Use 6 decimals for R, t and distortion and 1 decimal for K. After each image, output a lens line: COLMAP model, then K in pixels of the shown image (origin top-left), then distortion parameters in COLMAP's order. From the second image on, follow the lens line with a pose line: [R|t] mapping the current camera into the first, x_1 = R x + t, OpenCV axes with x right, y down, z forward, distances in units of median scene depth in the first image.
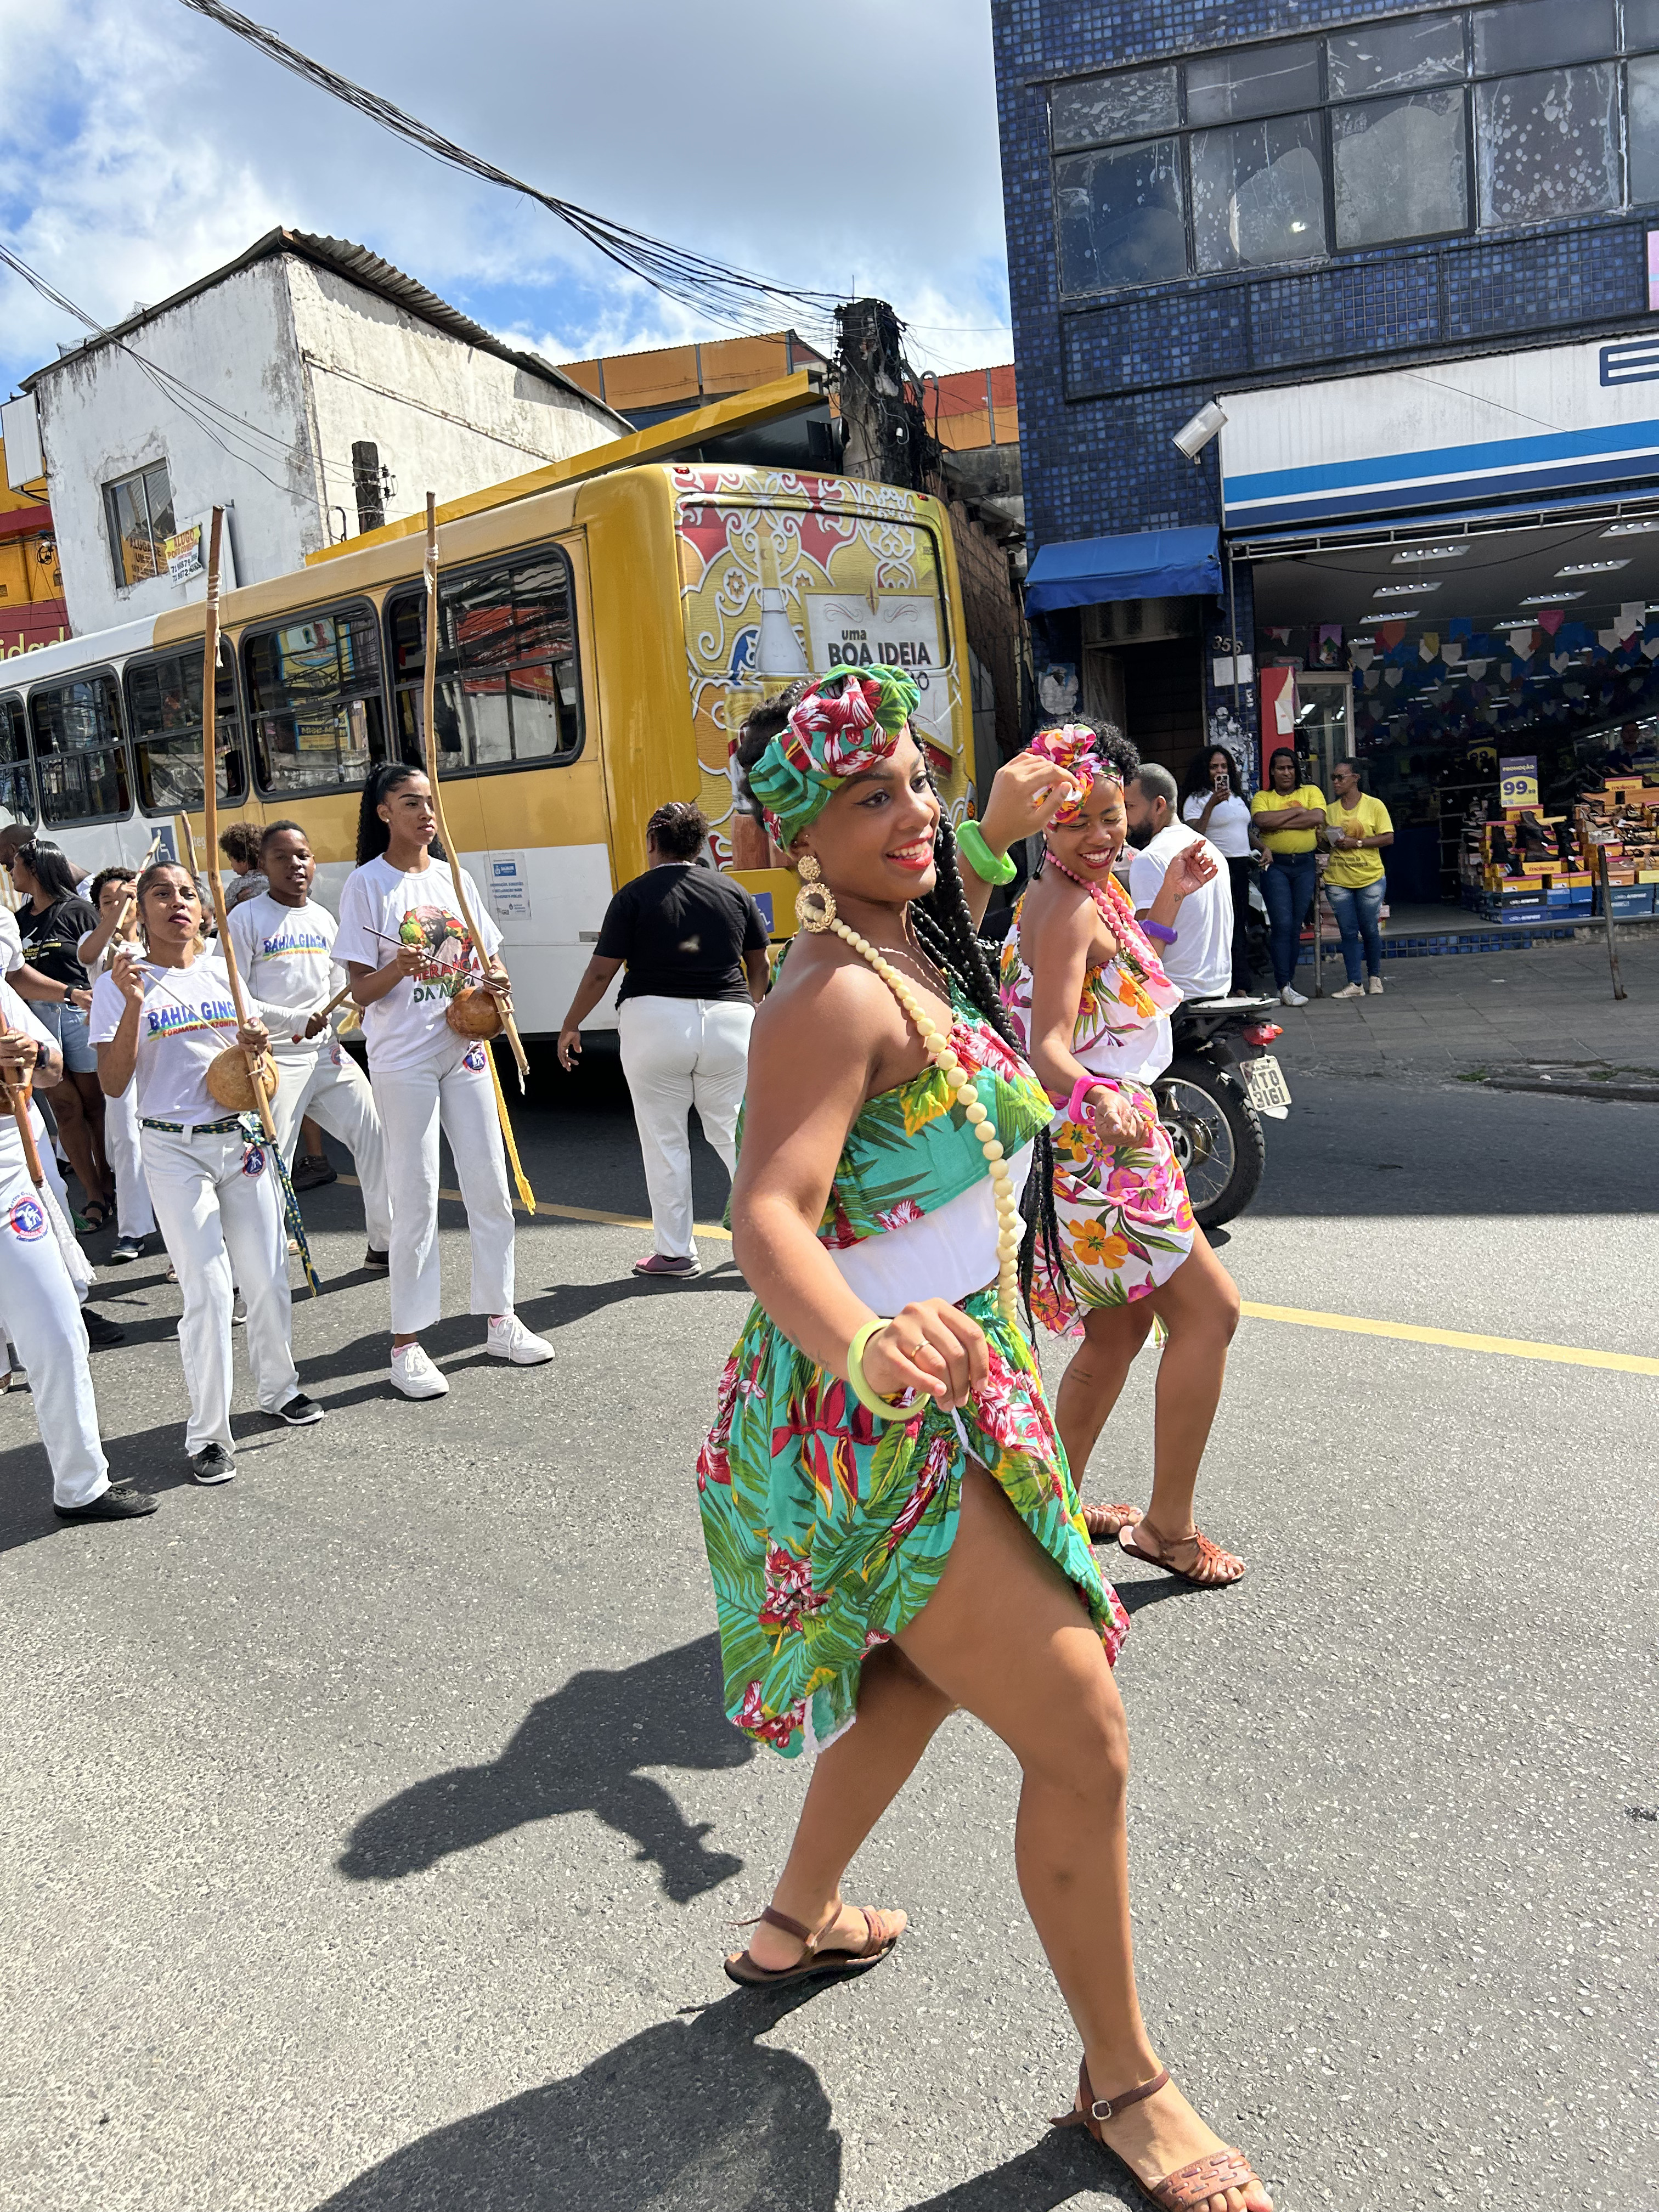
lens RADIAL K [[1687.7, 0, 829.5], [0, 1687.7, 1106.0], [0, 0, 1]] dist [0.050607, -0.066105]
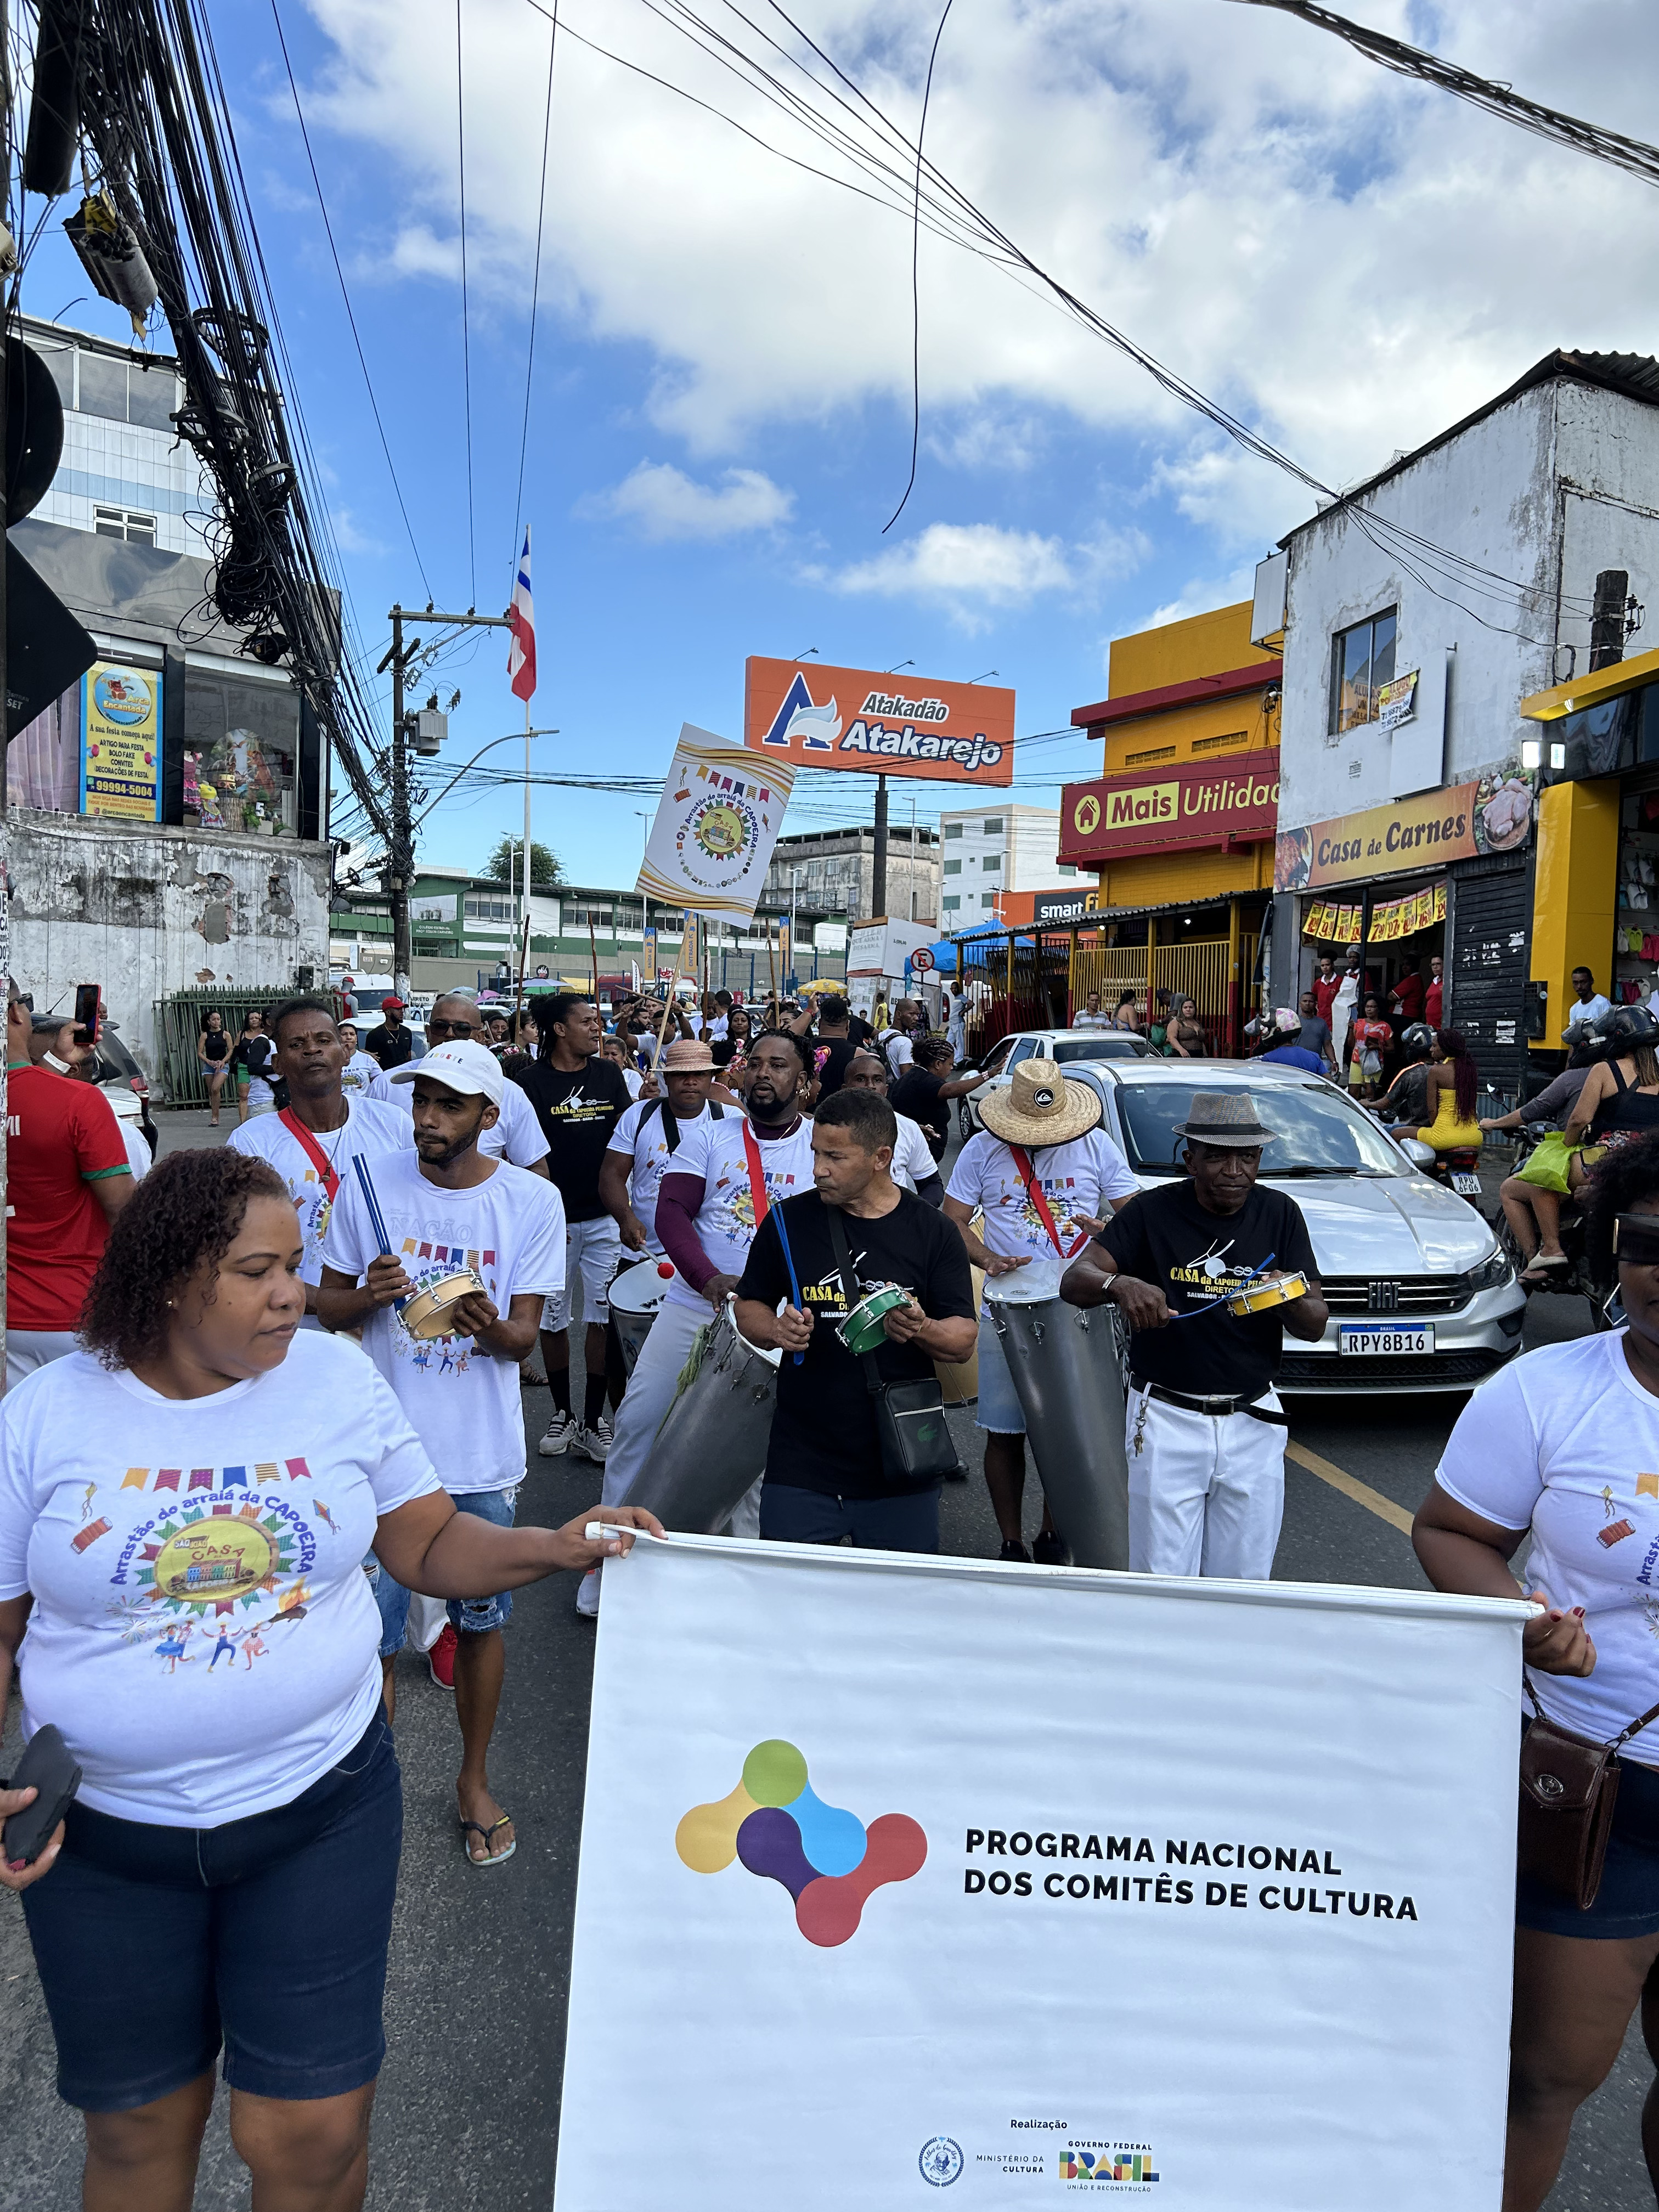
lens RADIAL K [[1645.9, 0, 829.5], [0, 1645.9, 1106.0], [0, 0, 1]] dist [-0.000472, -0.000517]
pose [[0.761781, 0.130044, -0.634648, -0.004690], [-0.171687, 0.985142, -0.004216, -0.041629], [0.624670, 0.112173, 0.772790, 0.111889]]
